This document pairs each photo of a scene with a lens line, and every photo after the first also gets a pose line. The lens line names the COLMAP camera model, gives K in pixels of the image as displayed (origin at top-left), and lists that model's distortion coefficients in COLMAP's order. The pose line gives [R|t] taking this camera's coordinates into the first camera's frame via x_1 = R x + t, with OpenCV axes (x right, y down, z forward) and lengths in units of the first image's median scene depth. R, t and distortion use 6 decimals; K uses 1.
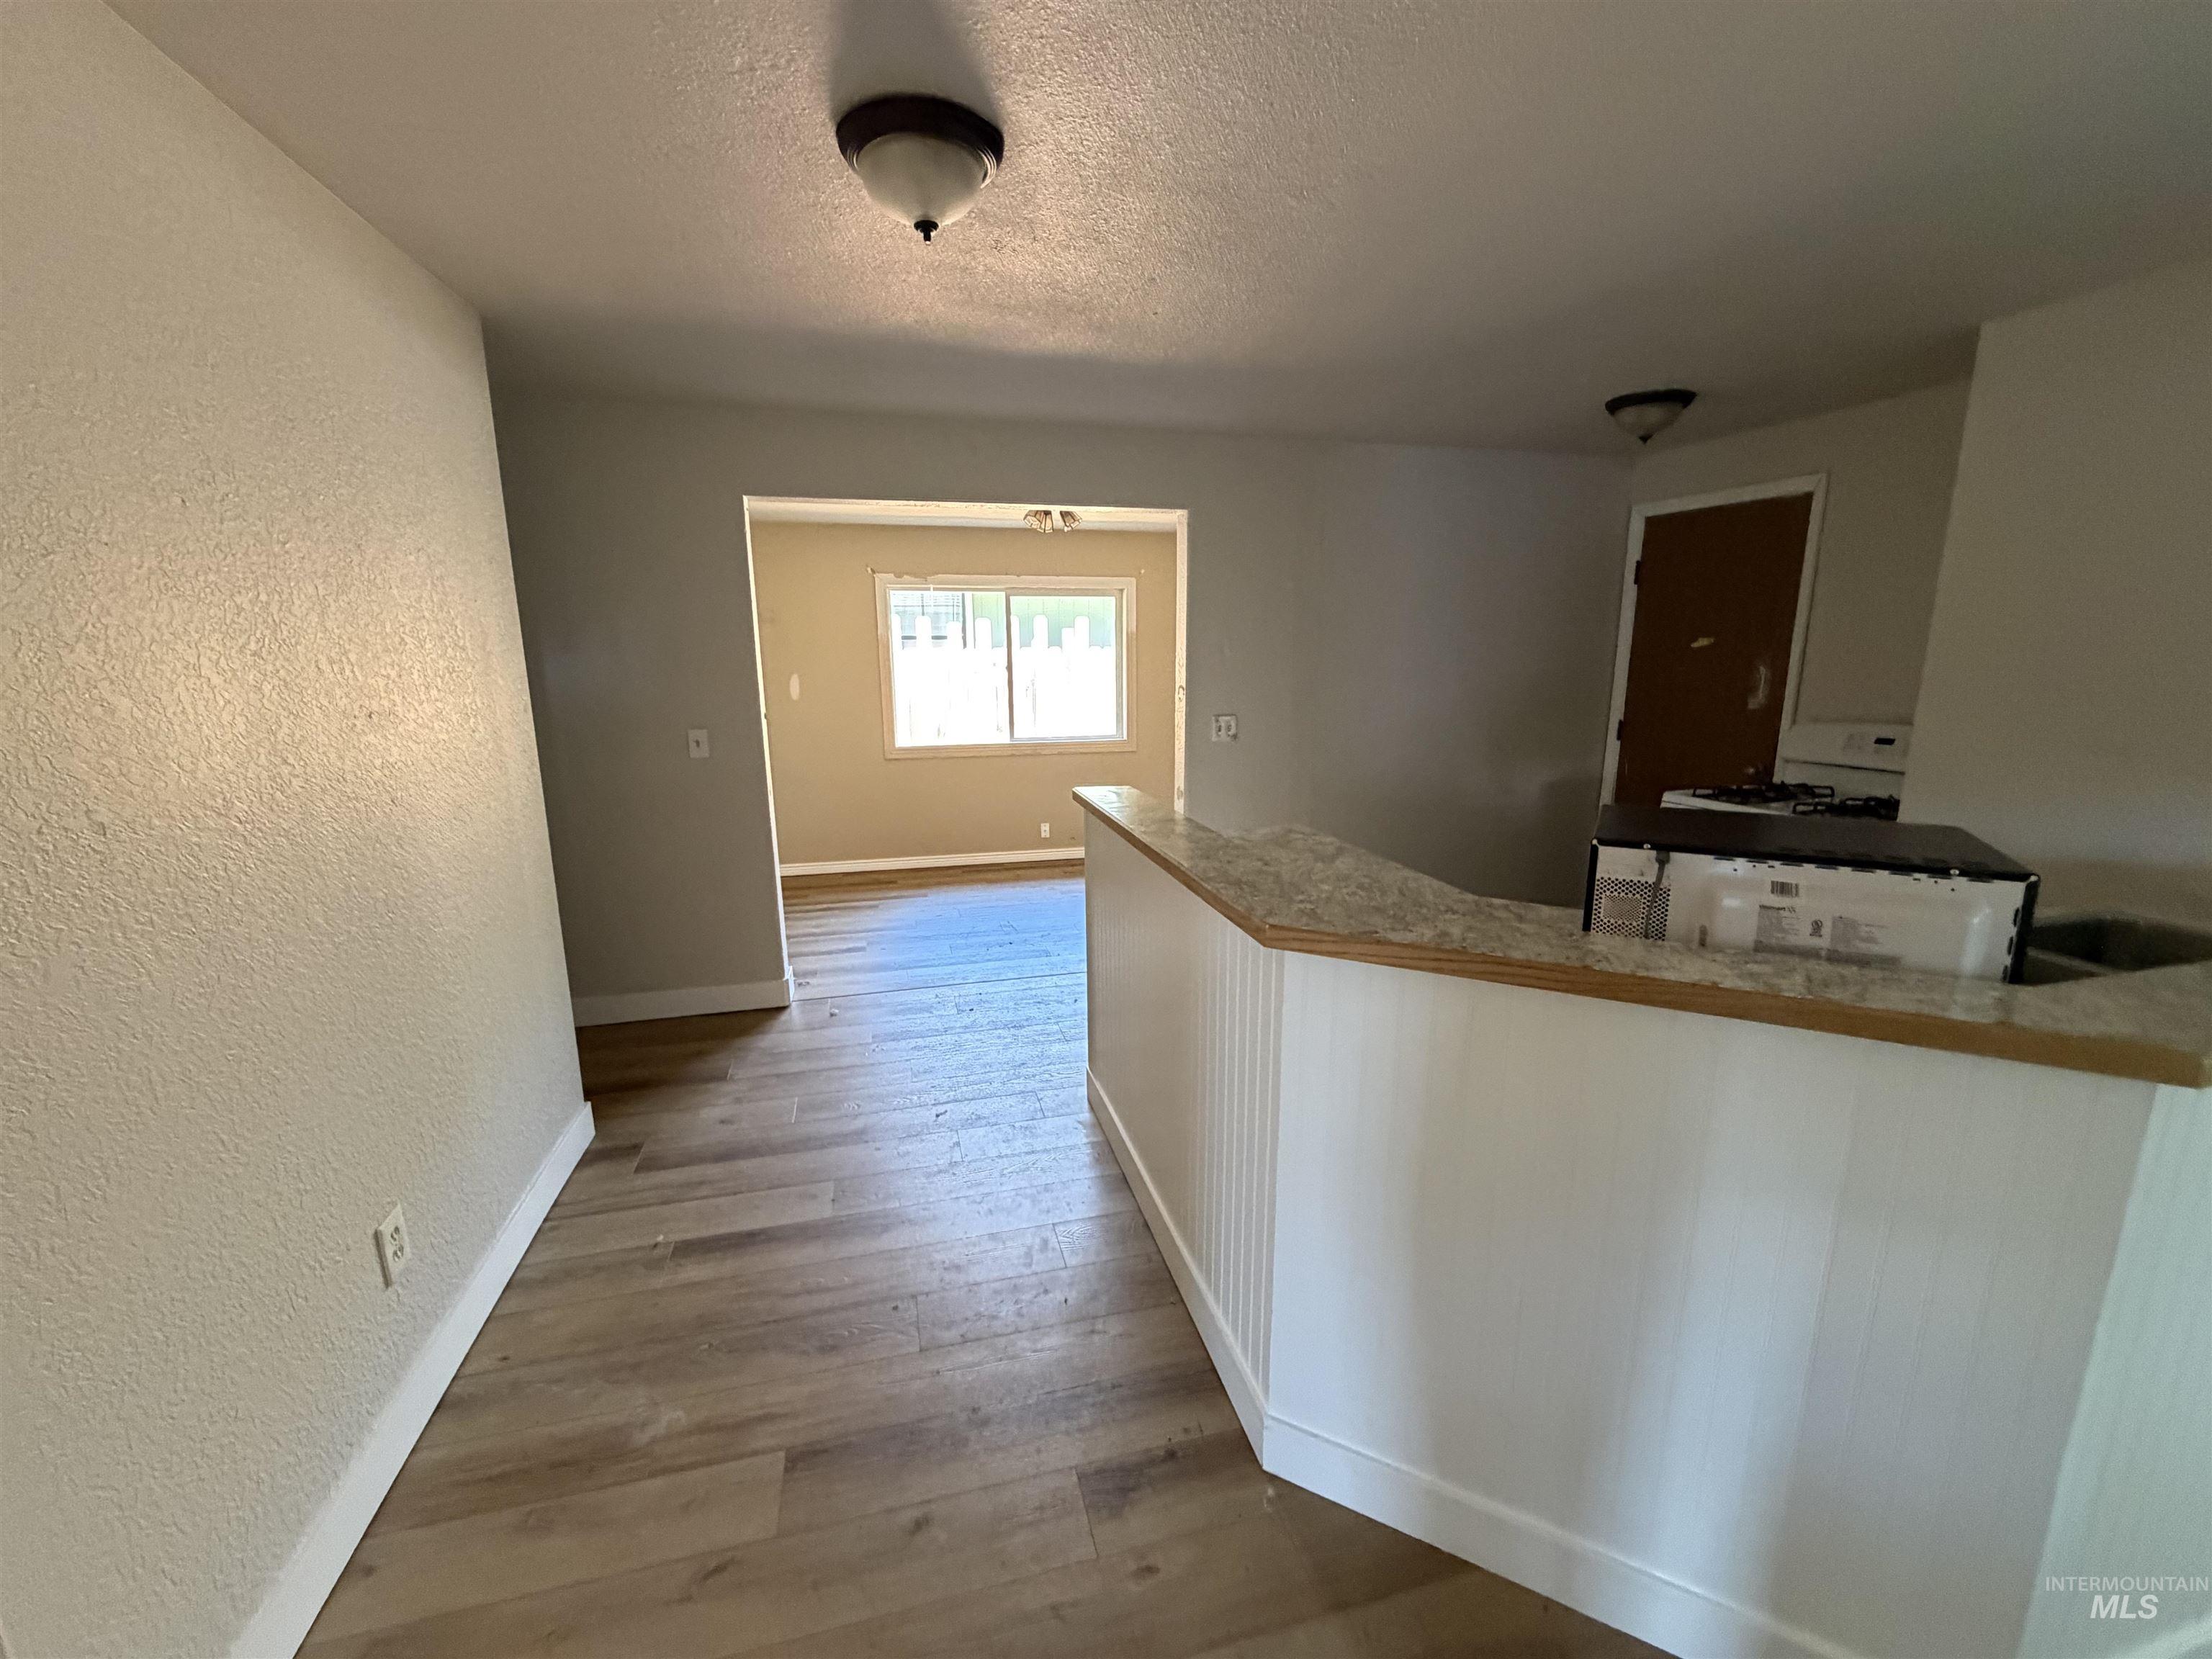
lens RADIAL K [[892.0, 0, 1106.6], [0, 892.0, 825.3], [0, 0, 1]] dist [0.000140, -0.000165]
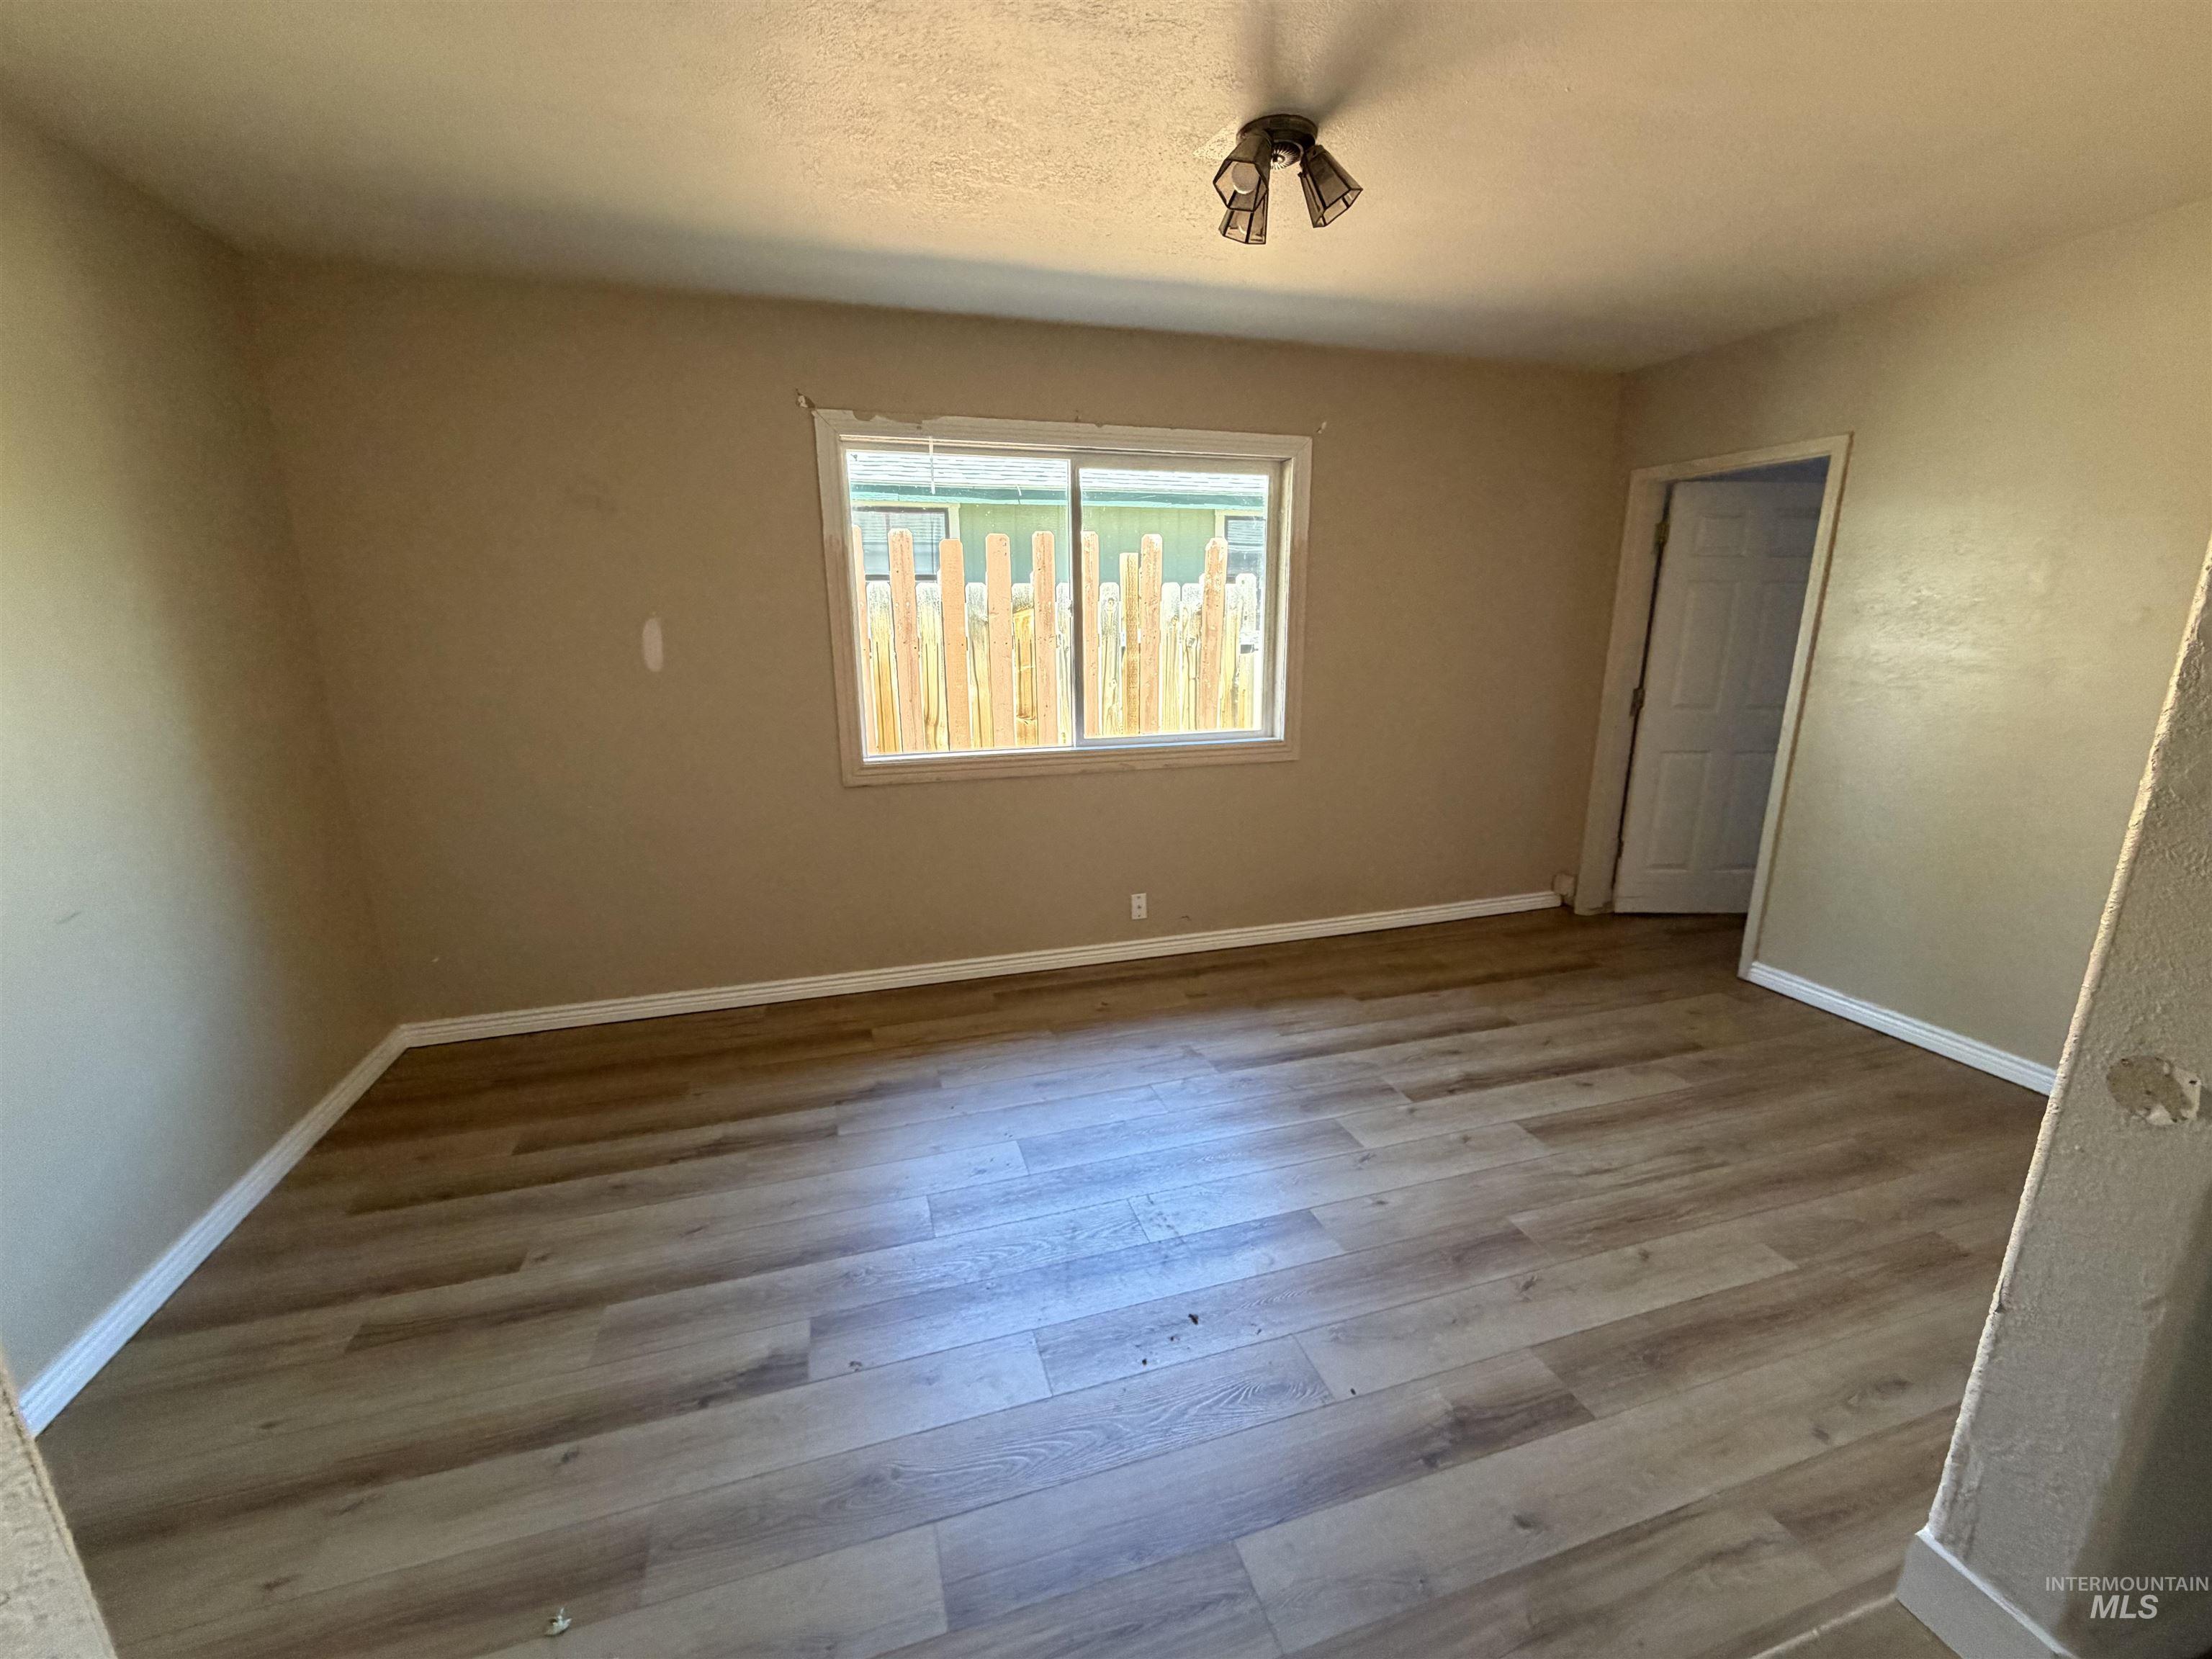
lens RADIAL K [[892.0, 0, 1104.8], [0, 892.0, 838.8], [0, 0, 1]] dist [0.000140, -0.000165]
pose [[0.998926, -0.014564, 0.043978, -0.118452], [0.013285, 0.999484, 0.029239, -0.054379], [-0.044382, -0.028624, 0.998605, 0.469733]]
